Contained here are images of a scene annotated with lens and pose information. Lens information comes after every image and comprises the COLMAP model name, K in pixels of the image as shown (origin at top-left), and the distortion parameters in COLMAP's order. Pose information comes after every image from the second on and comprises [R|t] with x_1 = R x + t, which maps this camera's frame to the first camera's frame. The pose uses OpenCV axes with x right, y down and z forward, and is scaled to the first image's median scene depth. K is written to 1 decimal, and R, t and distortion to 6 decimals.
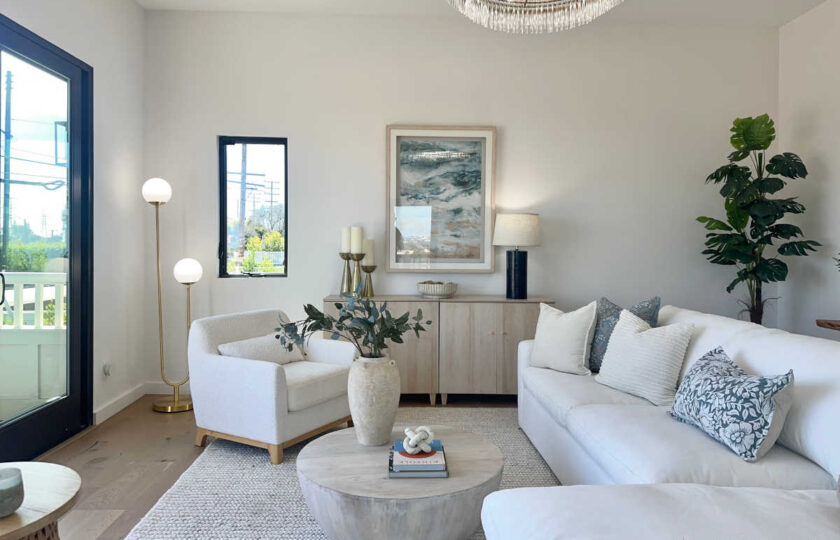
lens RADIAL K [[582.8, 0, 421.1], [0, 582.8, 245.5], [0, 0, 1]] dist [0.119688, -0.169681]
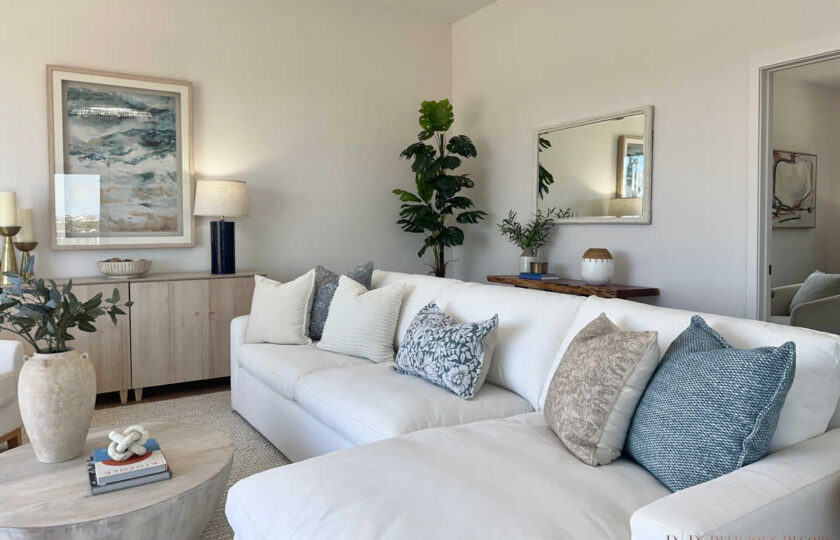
lens RADIAL K [[582.8, 0, 421.1], [0, 582.8, 245.5], [0, 0, 1]] dist [0.119688, -0.169681]
pose [[0.864714, -0.028600, 0.501449, -0.033462], [0.010459, 0.999186, 0.038952, 0.014376], [-0.502155, -0.028438, 0.864310, 0.046203]]
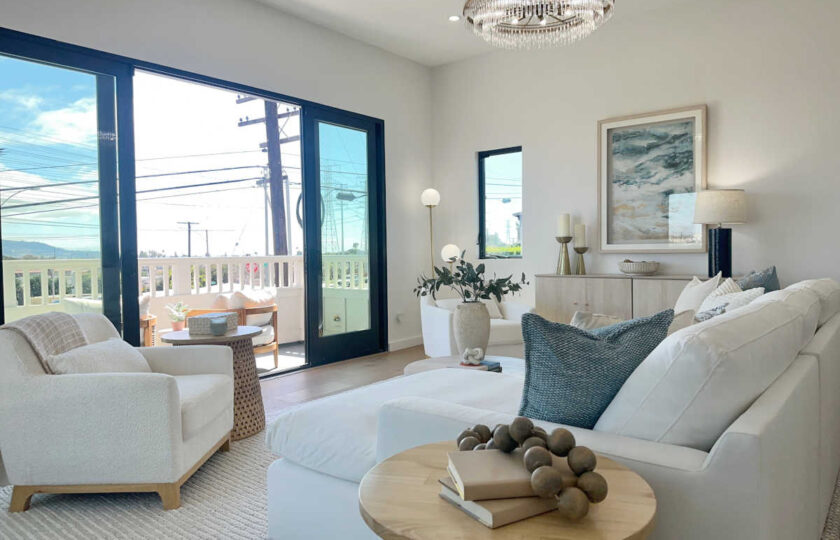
lens RADIAL K [[591.3, 0, 420.0], [0, 591.3, 270.0], [0, 0, 1]] dist [0.079468, -0.188803]
pose [[0.747615, 0.001262, -0.664131, 0.475732], [0.021195, 0.999443, 0.025759, 0.044633], [0.663794, -0.033335, 0.747172, -0.086666]]
